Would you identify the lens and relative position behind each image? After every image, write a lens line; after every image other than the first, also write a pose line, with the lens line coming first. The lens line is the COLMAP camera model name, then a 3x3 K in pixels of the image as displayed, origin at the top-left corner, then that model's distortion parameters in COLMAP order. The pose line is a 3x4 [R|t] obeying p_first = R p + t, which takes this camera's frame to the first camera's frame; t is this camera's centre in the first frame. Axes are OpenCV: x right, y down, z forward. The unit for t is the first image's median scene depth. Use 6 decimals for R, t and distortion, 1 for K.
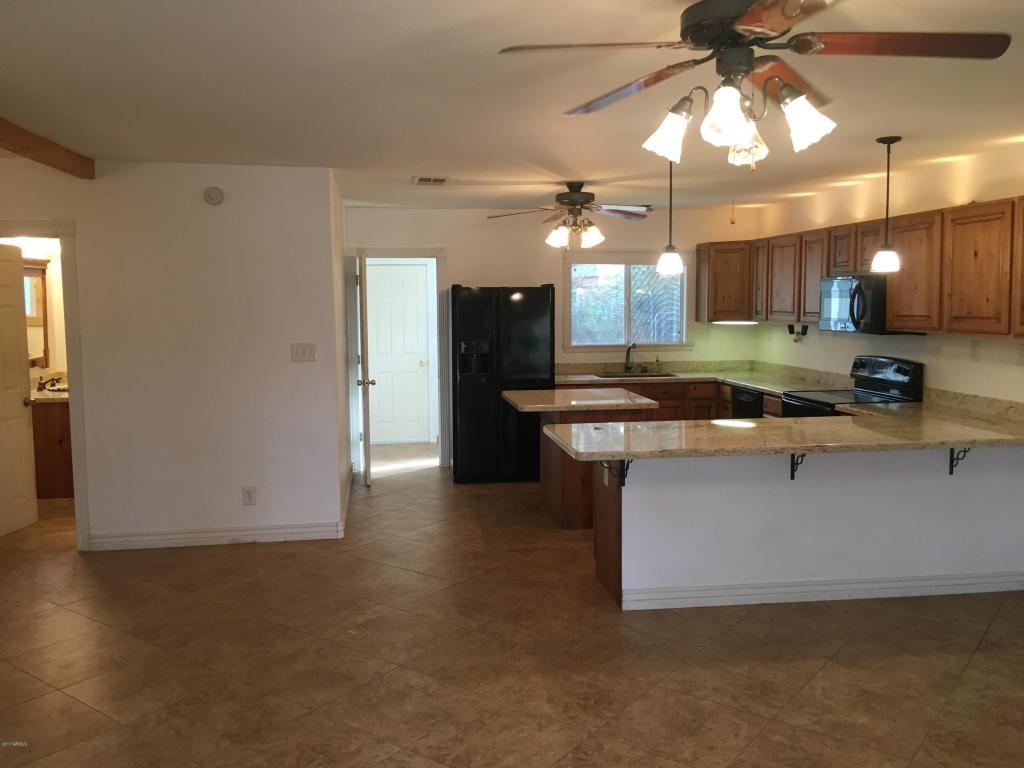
lens RADIAL K [[871.2, 0, 509.6], [0, 871.2, 379.3], [0, 0, 1]] dist [0.086641, -0.105699]
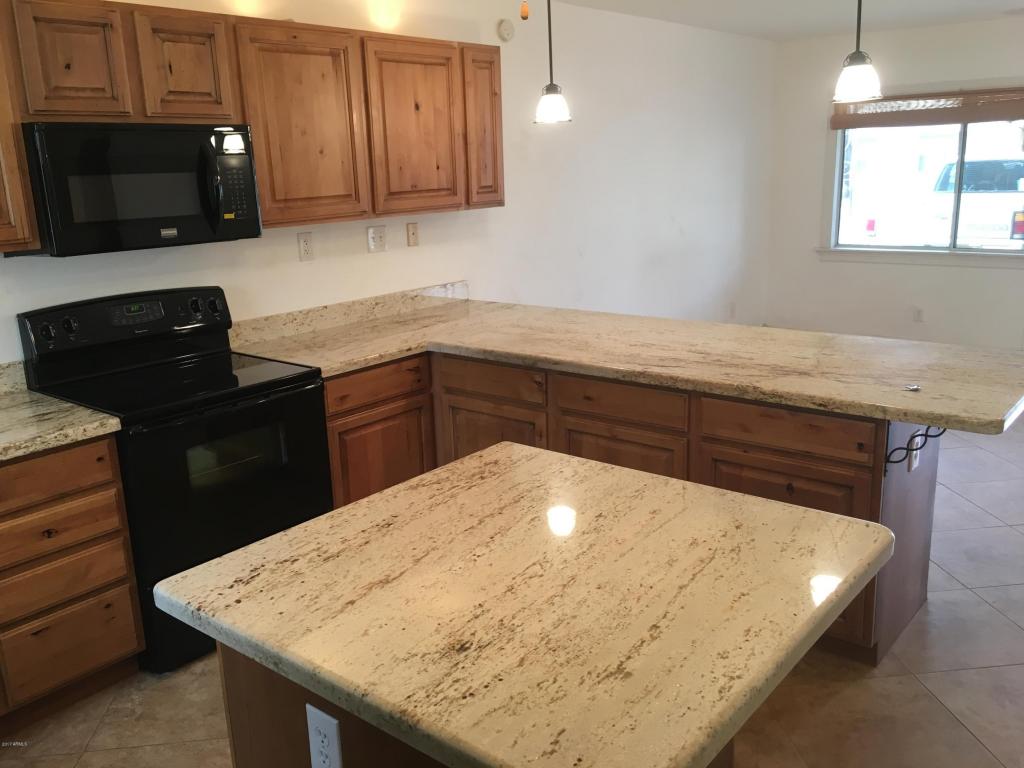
lens RADIAL K [[871.2, 0, 509.6], [0, 871.2, 379.3], [0, 0, 1]] dist [0.086641, -0.105699]
pose [[-0.673509, -0.147353, 0.724343, -0.128901], [0.108472, 0.949618, 0.294040, -0.141759], [-0.731177, 0.276610, -0.623593, 1.593889]]
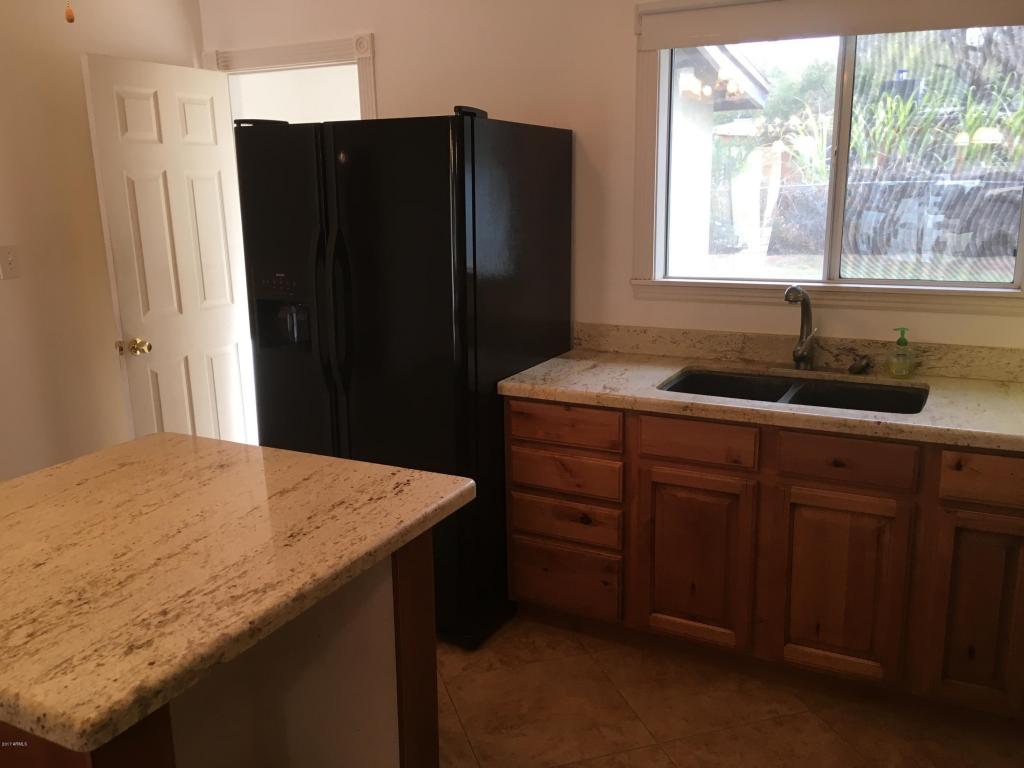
lens RADIAL K [[871.2, 0, 509.6], [0, 871.2, 379.3], [0, 0, 1]] dist [0.086641, -0.105699]
pose [[0.810168, 0.120445, -0.573691, 0.437043], [-0.036583, 0.987145, 0.155585, -0.096074], [0.585055, -0.105063, 0.804159, 1.187592]]
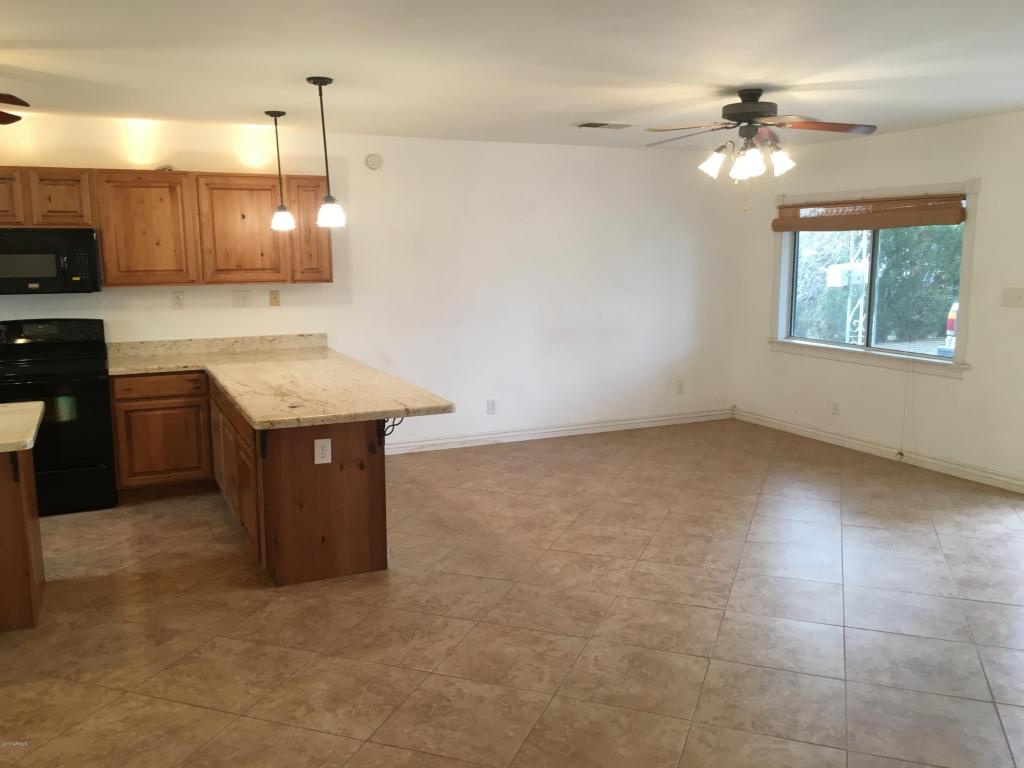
lens RADIAL K [[871.2, 0, 509.6], [0, 871.2, 379.3], [0, 0, 1]] dist [0.086641, -0.105699]
pose [[-0.285342, -0.134699, 0.948913, -0.798346], [0.097571, 0.980848, 0.168572, -0.096749], [-0.953446, 0.140687, -0.266734, 1.077155]]
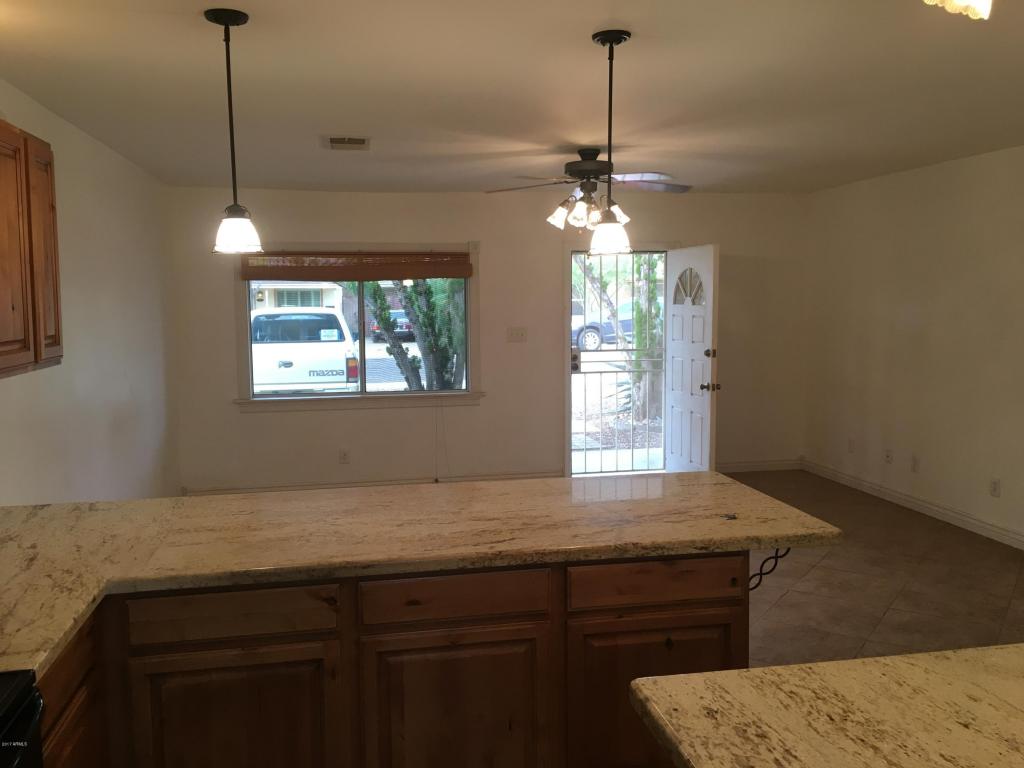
lens RADIAL K [[871.2, 0, 509.6], [0, 871.2, 379.3], [0, 0, 1]] dist [0.086641, -0.105699]
pose [[-0.998681, 0.022104, -0.046334, 0.284785], [0.012973, 0.981927, 0.188816, -0.151056], [0.049670, 0.187966, -0.980919, 1.621830]]
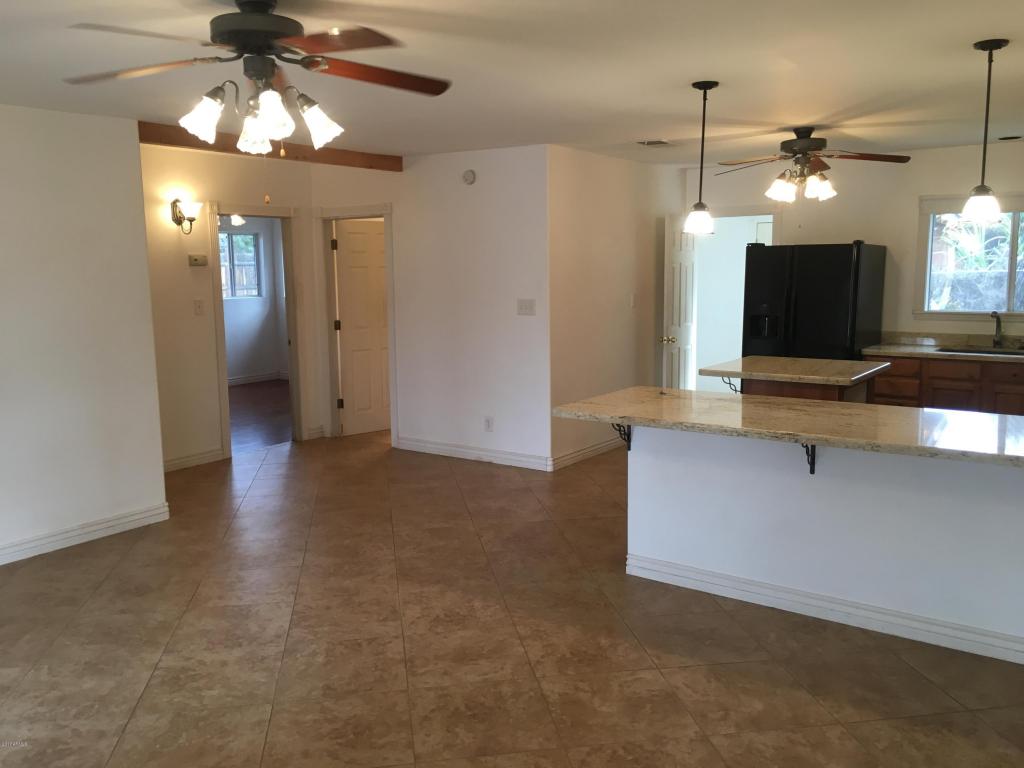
lens RADIAL K [[871.2, 0, 509.6], [0, 871.2, 379.3], [0, 0, 1]] dist [0.086641, -0.105699]
pose [[0.719069, 0.090142, -0.689067, 0.684702], [-0.056649, 0.995855, 0.071159, -0.020474], [0.692626, -0.012133, 0.721195, 0.183608]]
